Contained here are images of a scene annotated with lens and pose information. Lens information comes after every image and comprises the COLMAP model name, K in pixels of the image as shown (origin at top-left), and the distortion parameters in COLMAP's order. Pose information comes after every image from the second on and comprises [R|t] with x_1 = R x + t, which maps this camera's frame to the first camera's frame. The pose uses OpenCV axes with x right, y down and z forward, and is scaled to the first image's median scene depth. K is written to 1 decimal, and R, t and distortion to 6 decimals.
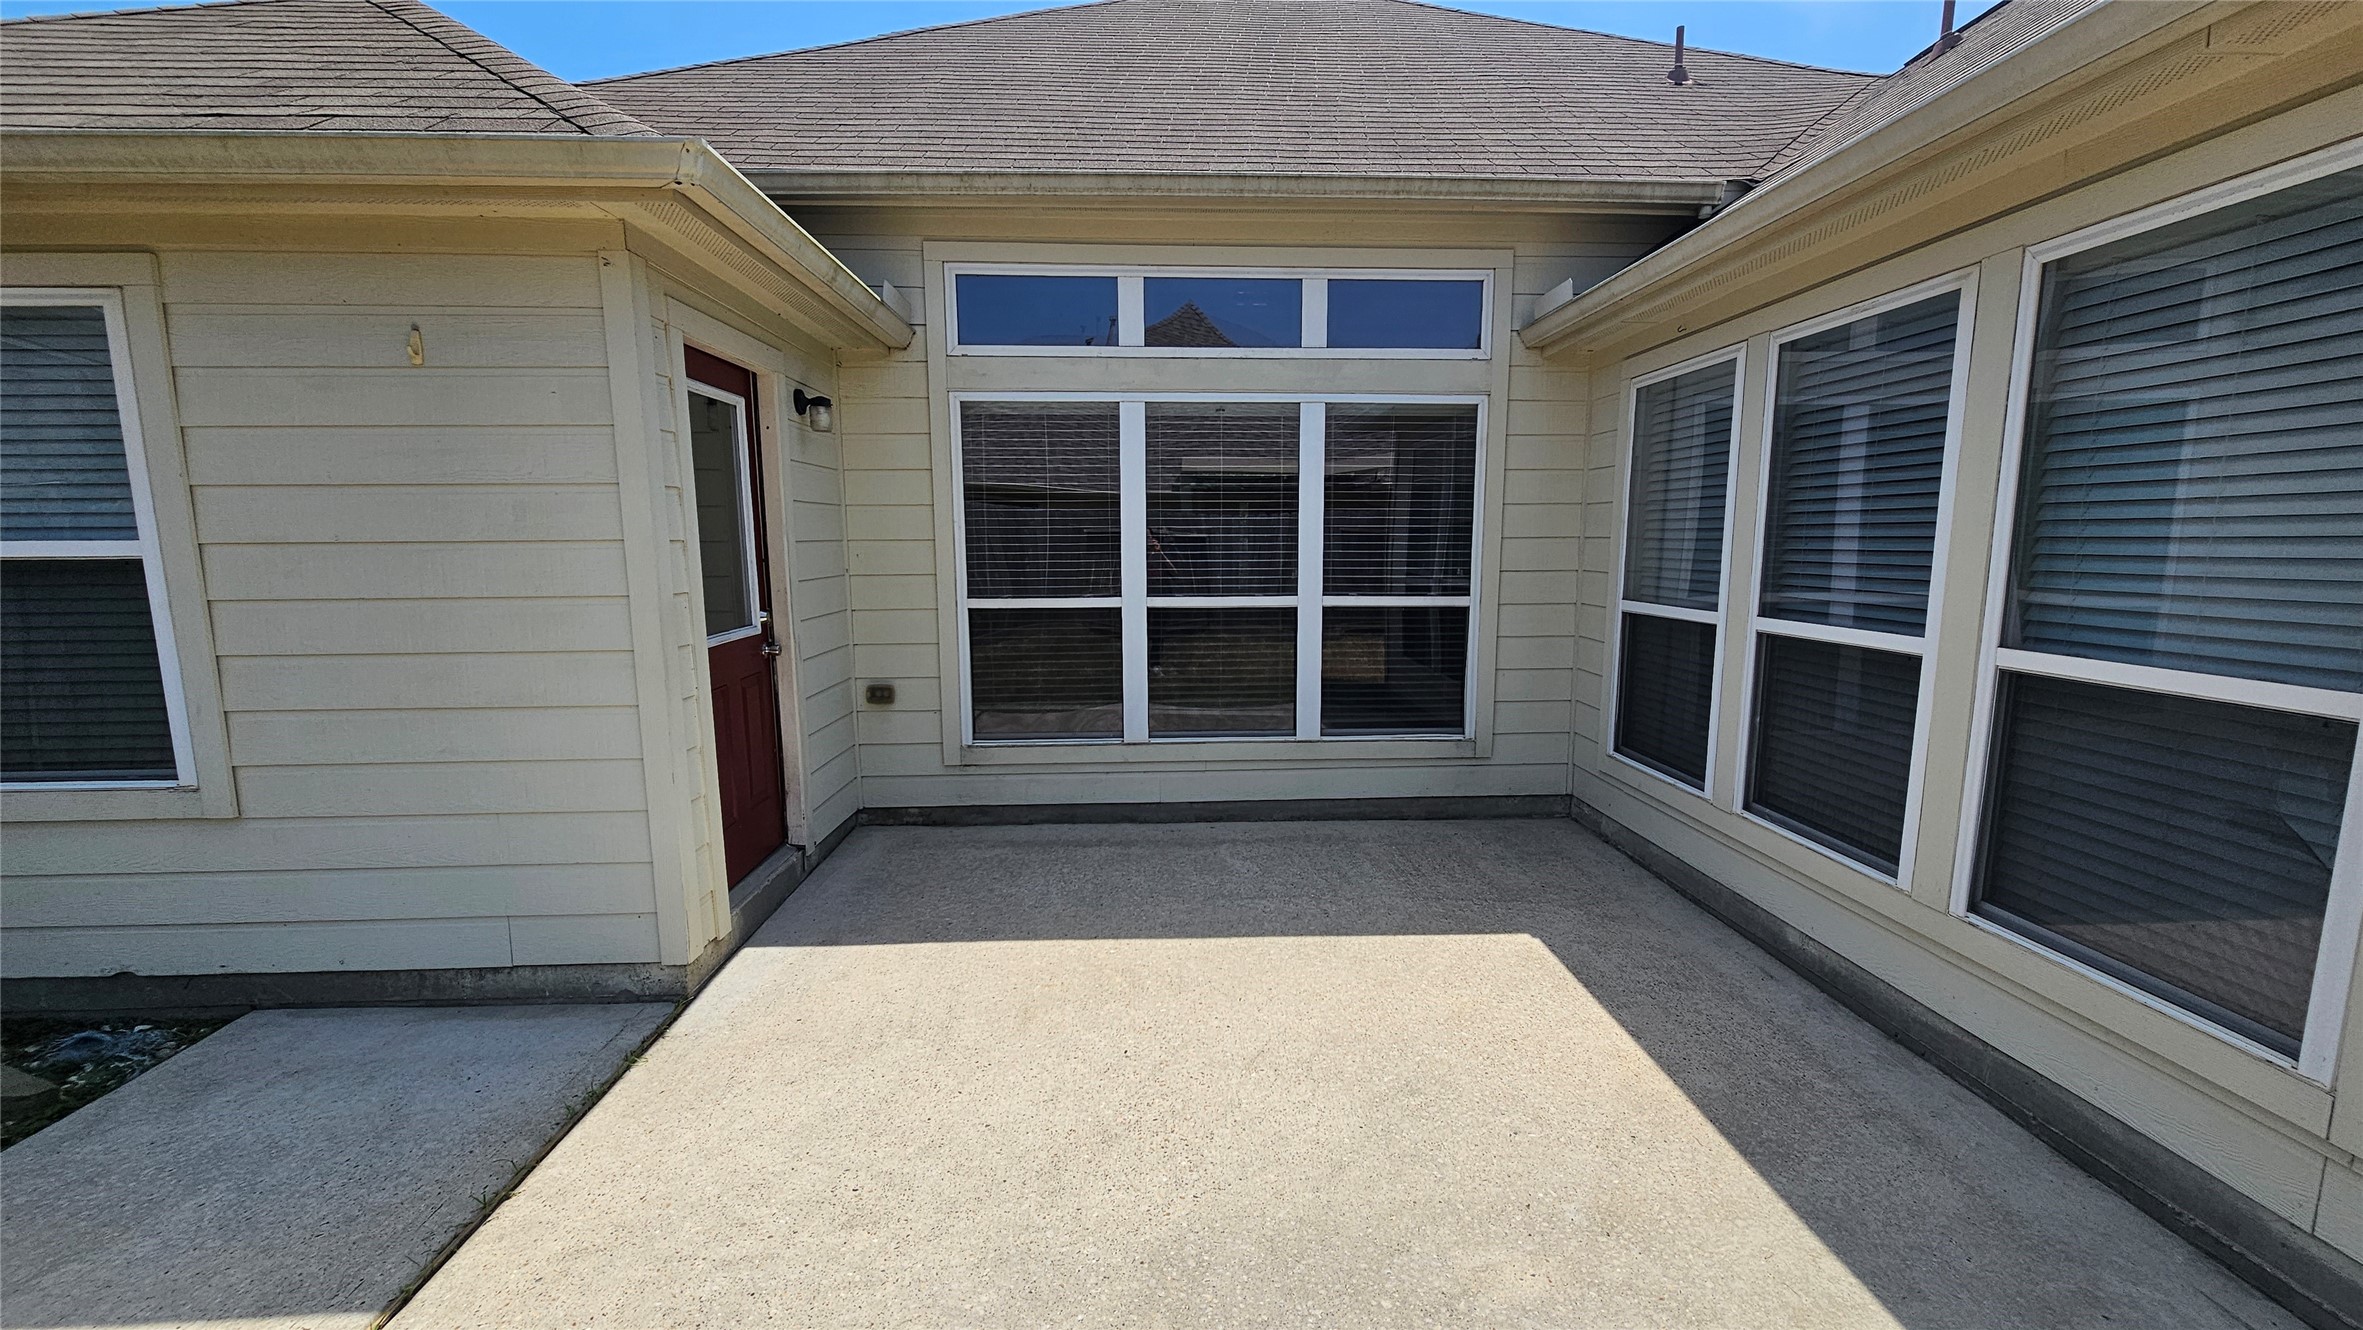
lens RADIAL K [[963.0, 0, 1184.8], [0, 963.0, 672.6], [0, 0, 1]] dist [-0.000981, -0.000558]
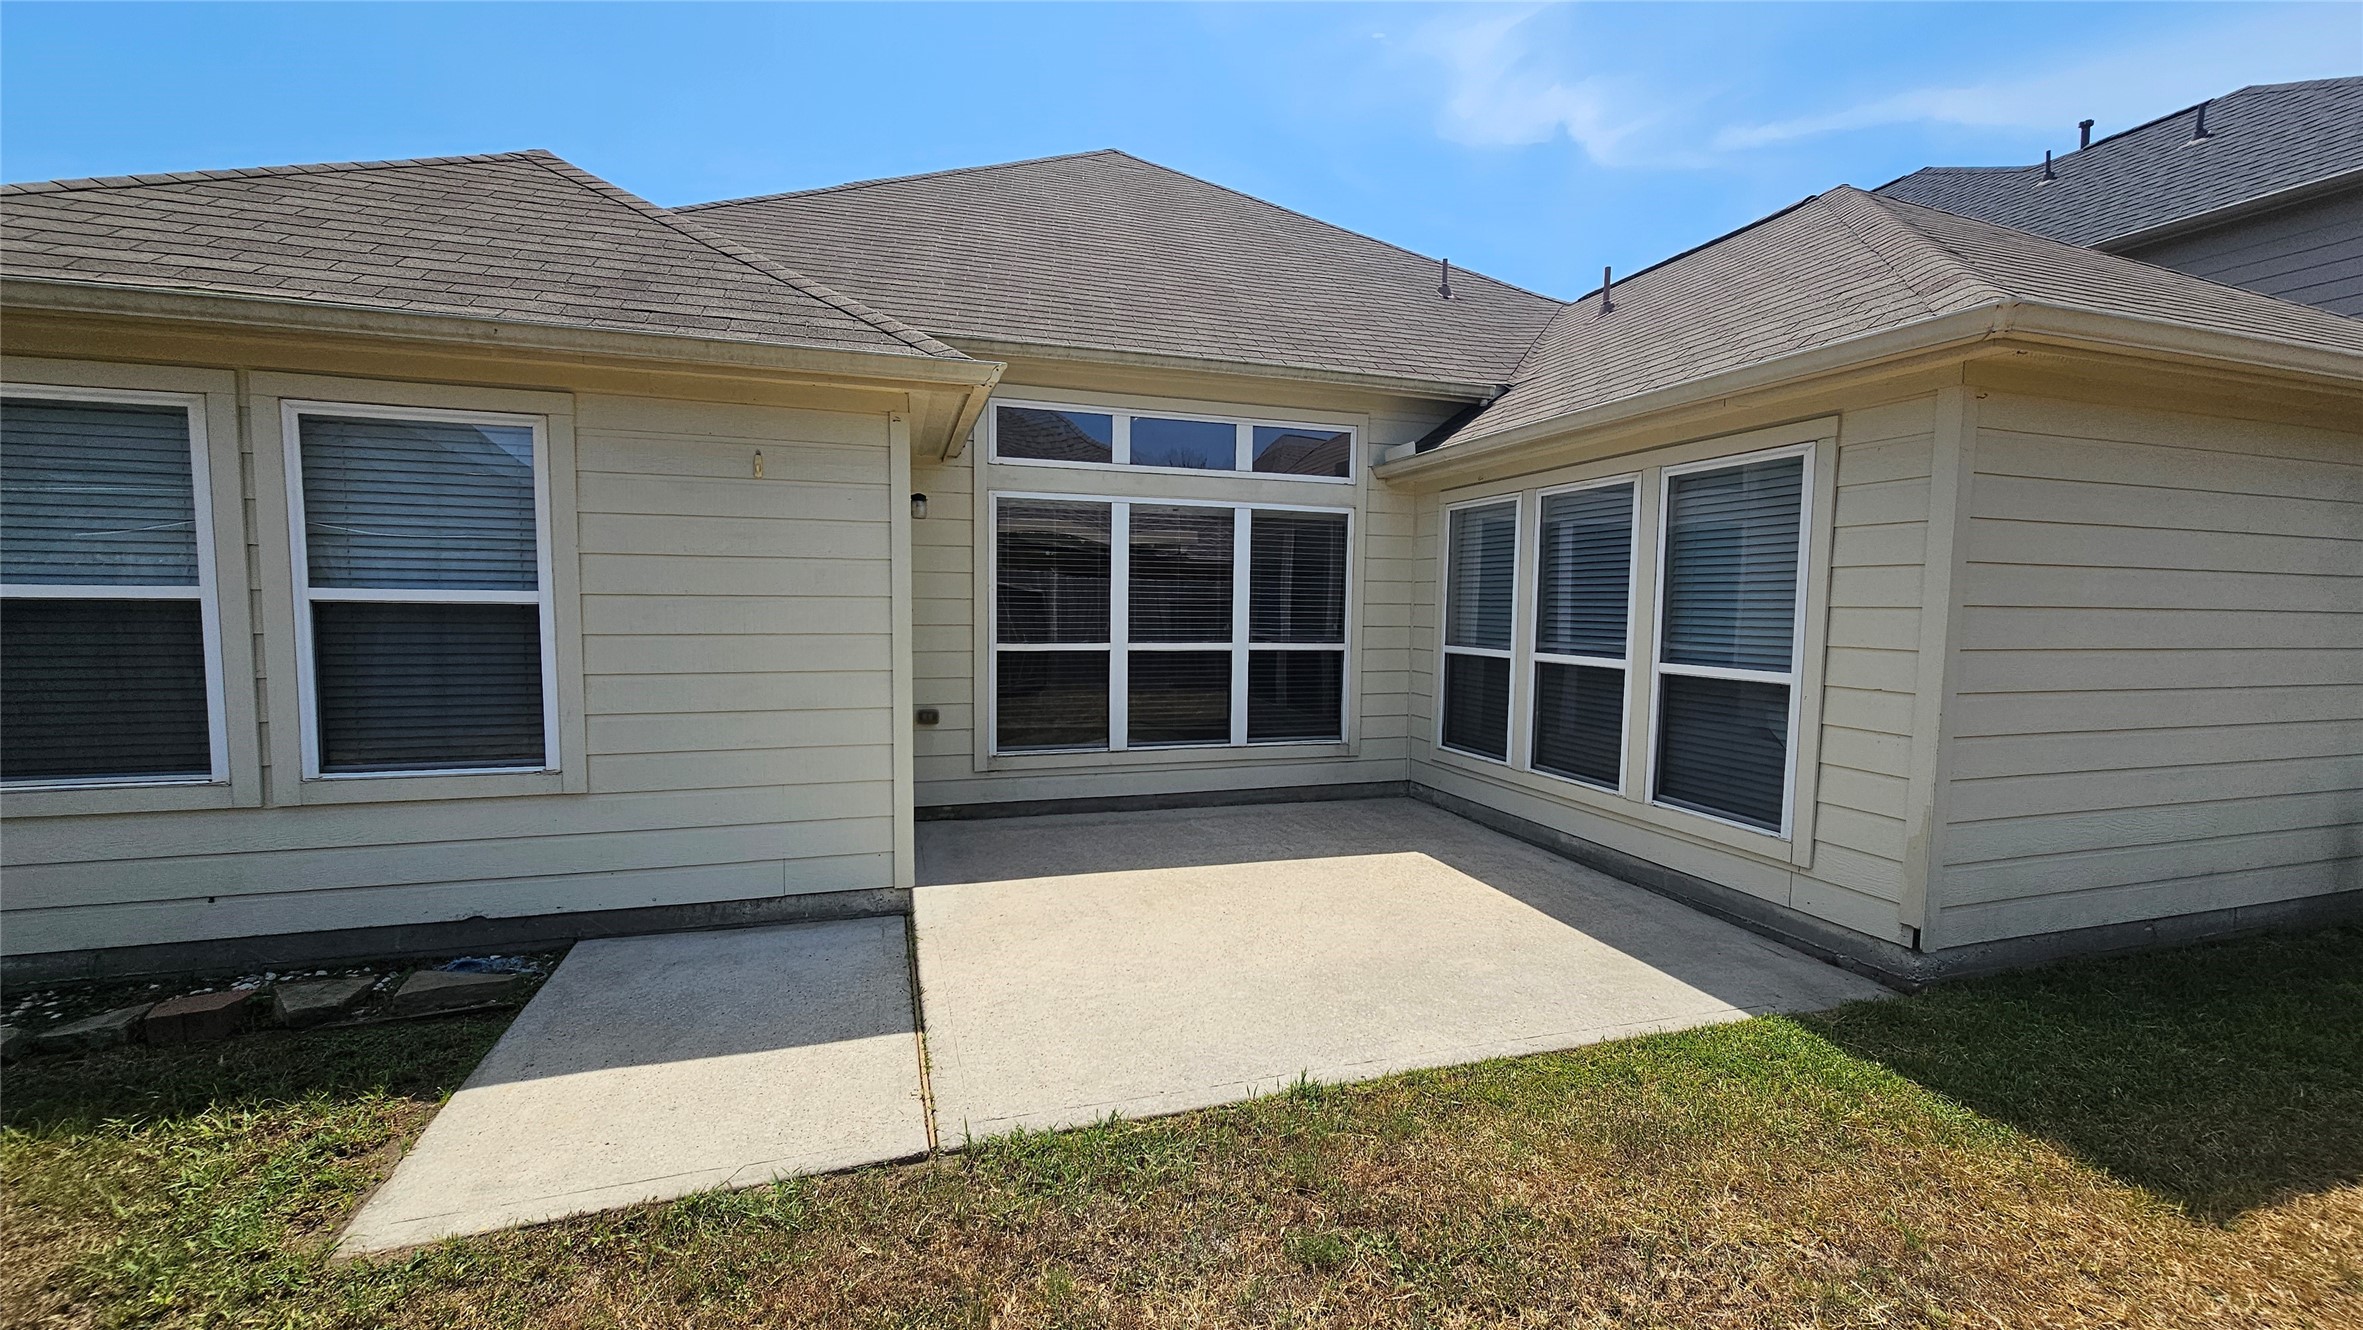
lens RADIAL K [[963.0, 0, 1186.1], [0, 963.0, 669.8], [0, 0, 1]] dist [-0.000981, -0.000558]
pose [[0.965457, -0.002983, 0.260545, -0.392293], [0.020516, 0.997700, -0.064602, 0.061857], [-0.259753, 0.067716, 0.963298, -0.420000]]
